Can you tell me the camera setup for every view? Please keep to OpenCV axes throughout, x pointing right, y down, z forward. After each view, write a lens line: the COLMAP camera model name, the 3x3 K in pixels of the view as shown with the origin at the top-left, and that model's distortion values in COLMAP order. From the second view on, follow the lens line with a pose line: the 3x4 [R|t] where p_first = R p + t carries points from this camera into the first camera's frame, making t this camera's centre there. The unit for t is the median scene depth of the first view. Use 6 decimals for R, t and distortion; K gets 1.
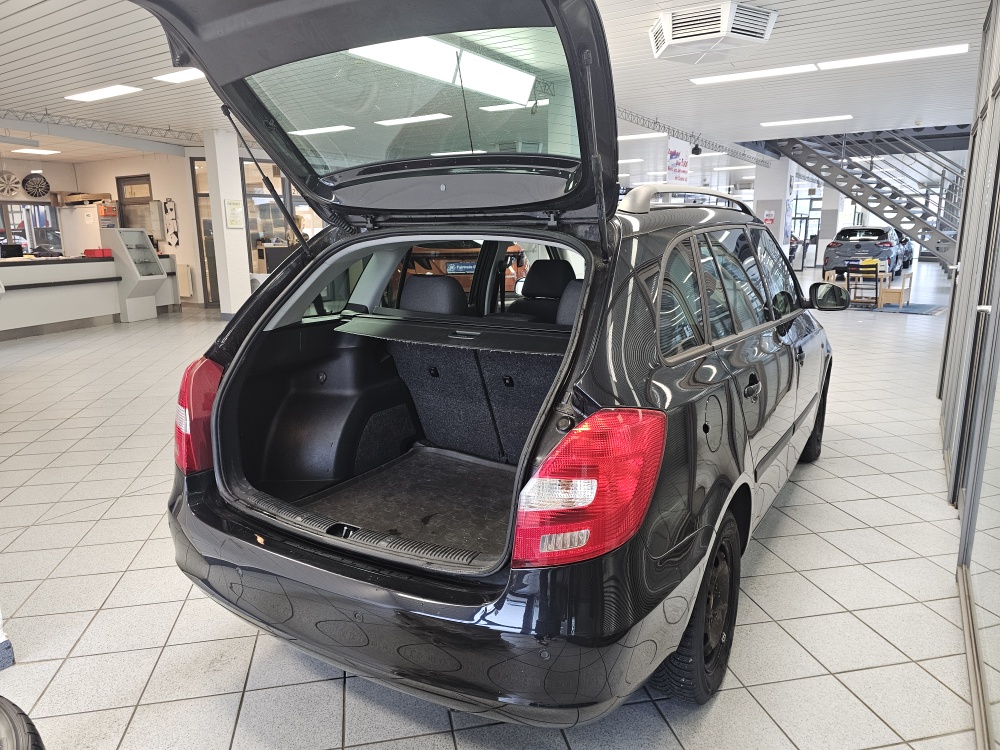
lens RADIAL K [[678.2, 0, 499.1], [0, 678.2, 365.1], [0, 0, 1]] dist [0.039067, -0.049726]
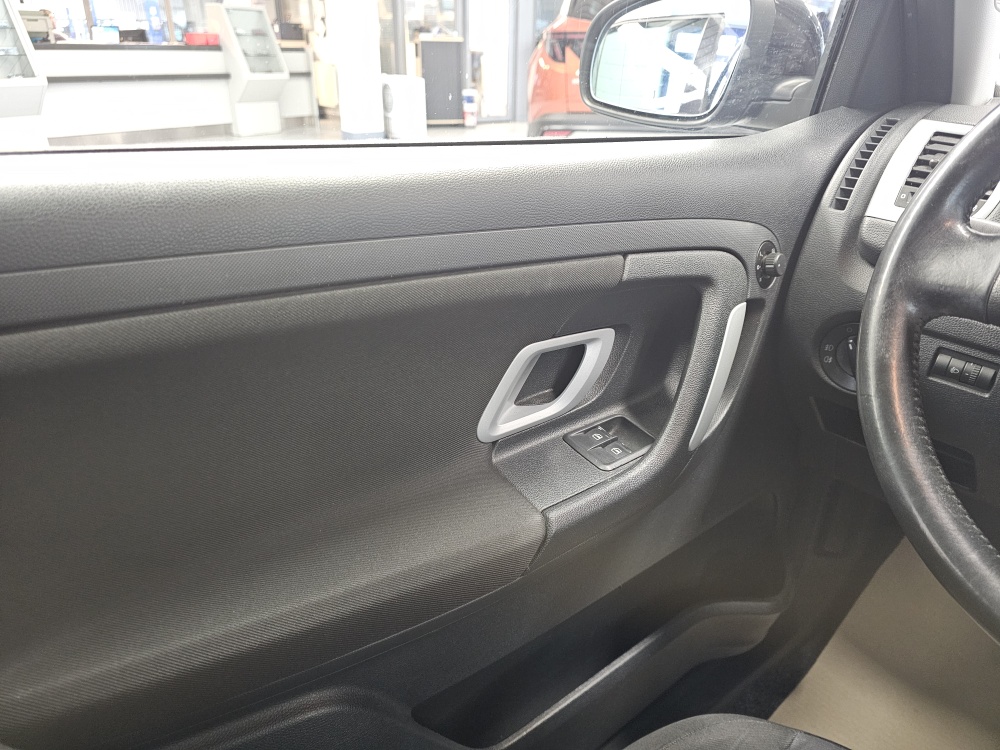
lens RADIAL K [[678.2, 0, 499.1], [0, 678.2, 365.1], [0, 0, 1]] dist [0.039067, -0.049726]
pose [[0.935513, 0.165063, -0.312362, 0.024011], [-0.085820, 0.963837, 0.252297, -0.031483], [0.342711, -0.209220, 0.915847, 0.317043]]
